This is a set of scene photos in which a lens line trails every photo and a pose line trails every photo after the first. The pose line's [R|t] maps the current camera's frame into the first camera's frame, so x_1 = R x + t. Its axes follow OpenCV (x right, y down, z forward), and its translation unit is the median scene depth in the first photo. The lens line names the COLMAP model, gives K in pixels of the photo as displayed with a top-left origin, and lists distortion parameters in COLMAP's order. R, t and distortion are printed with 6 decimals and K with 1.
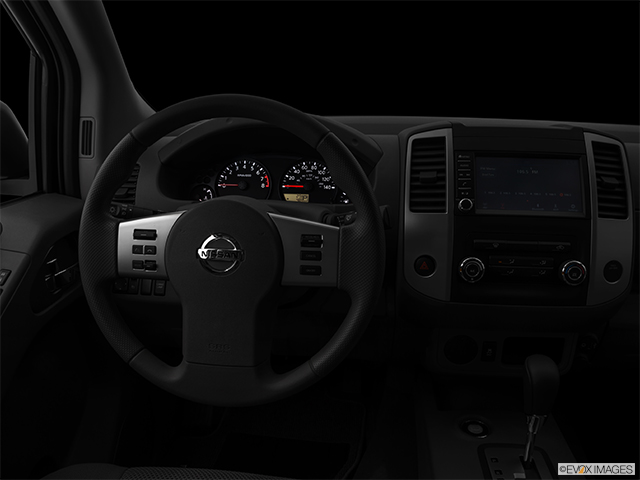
lens RADIAL K [[494.9, 0, 320.0], [0, 494.9, 240.0], [0, 0, 1]] dist [-0.133641, 0.078633]
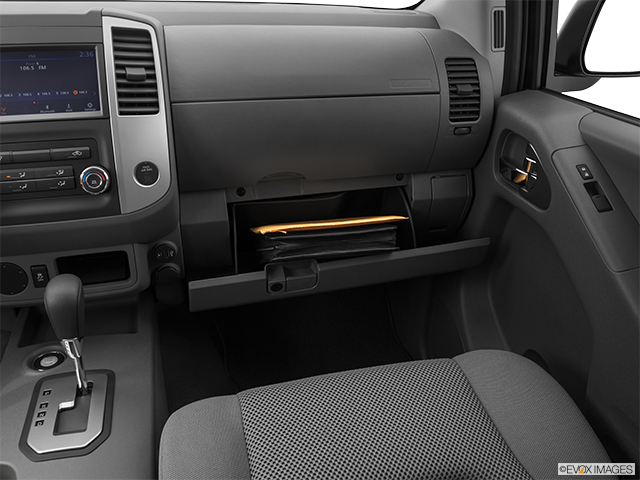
lens RADIAL K [[561.6, 0, 320.0], [0, 561.6, 240.0], [0, 0, 1]] dist [-0.052442, 0.005485]
pose [[0.939523, -0.142049, 0.311637, 0.553334], [0.088421, 0.979687, 0.179986, 0.026243], [-0.330874, -0.141546, 0.932999, -0.125580]]
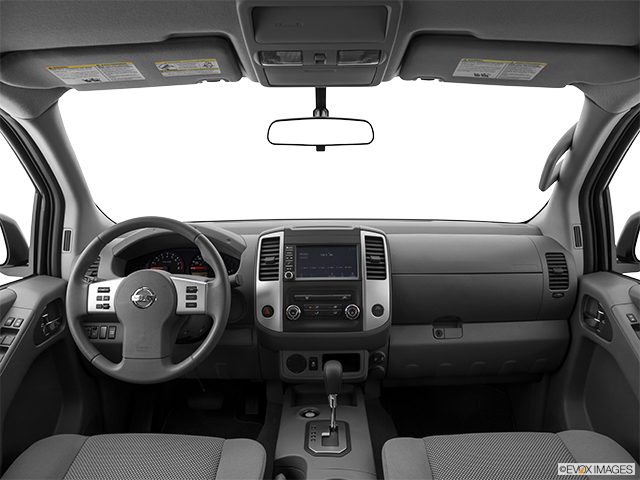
lens RADIAL K [[494.9, 0, 320.0], [0, 494.9, 240.0], [0, 0, 1]] dist [-0.133641, 0.078633]
pose [[0.996059, -0.026722, 0.084566, 0.254763], [0.040122, 0.986144, -0.160966, 0.089243], [-0.079093, 0.163724, 0.983330, -0.739569]]
